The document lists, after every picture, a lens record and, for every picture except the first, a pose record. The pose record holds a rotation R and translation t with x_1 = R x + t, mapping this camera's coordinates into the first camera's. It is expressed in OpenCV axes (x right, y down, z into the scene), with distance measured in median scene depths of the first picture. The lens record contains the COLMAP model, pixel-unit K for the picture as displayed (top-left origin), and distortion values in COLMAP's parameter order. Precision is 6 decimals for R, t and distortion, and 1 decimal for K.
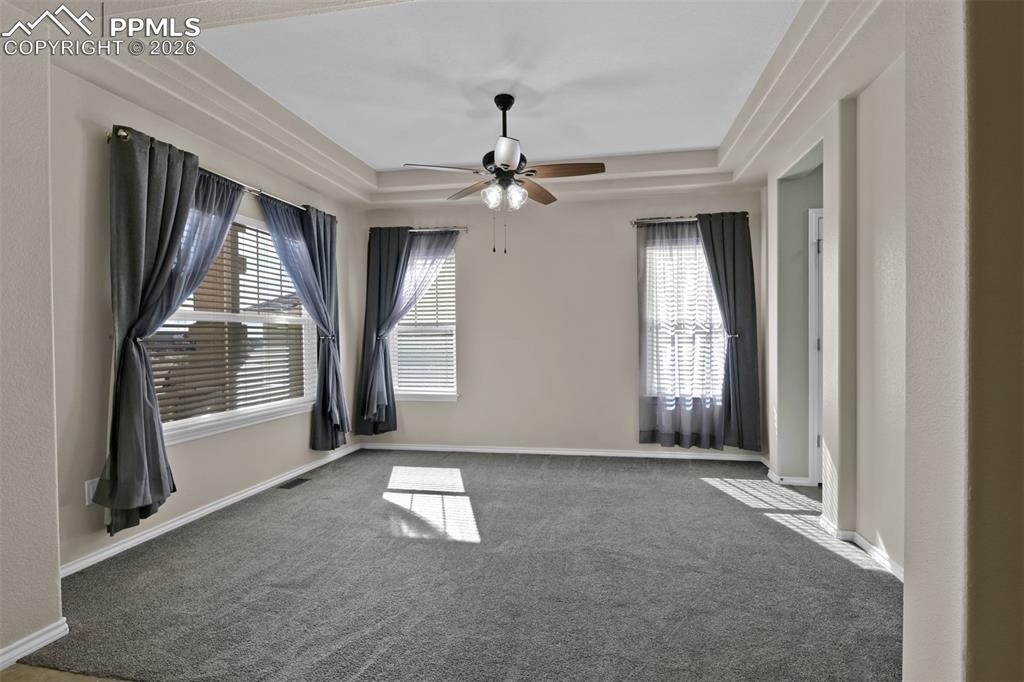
lens RADIAL K [[504.2, 0, 509.5], [0, 504.2, 342.9], [0, 0, 1]] dist [0.005088, -0.000192]
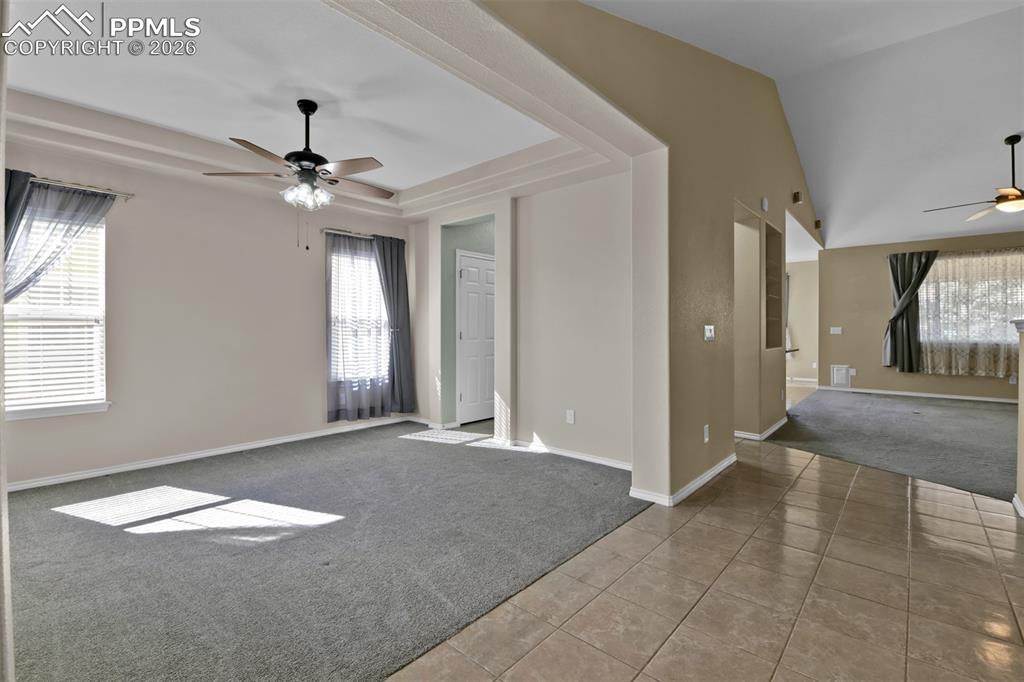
lens RADIAL K [[455.2, 0, 516.9], [0, 455.2, 330.9], [0, 0, 1]] dist [-0.015922, -0.001382]
pose [[0.513332, 0.004276, 0.858179, -0.423264], [0.005056, 0.999955, -0.008007, 0.000147], [-0.858175, 0.008449, 0.513288, 0.102525]]
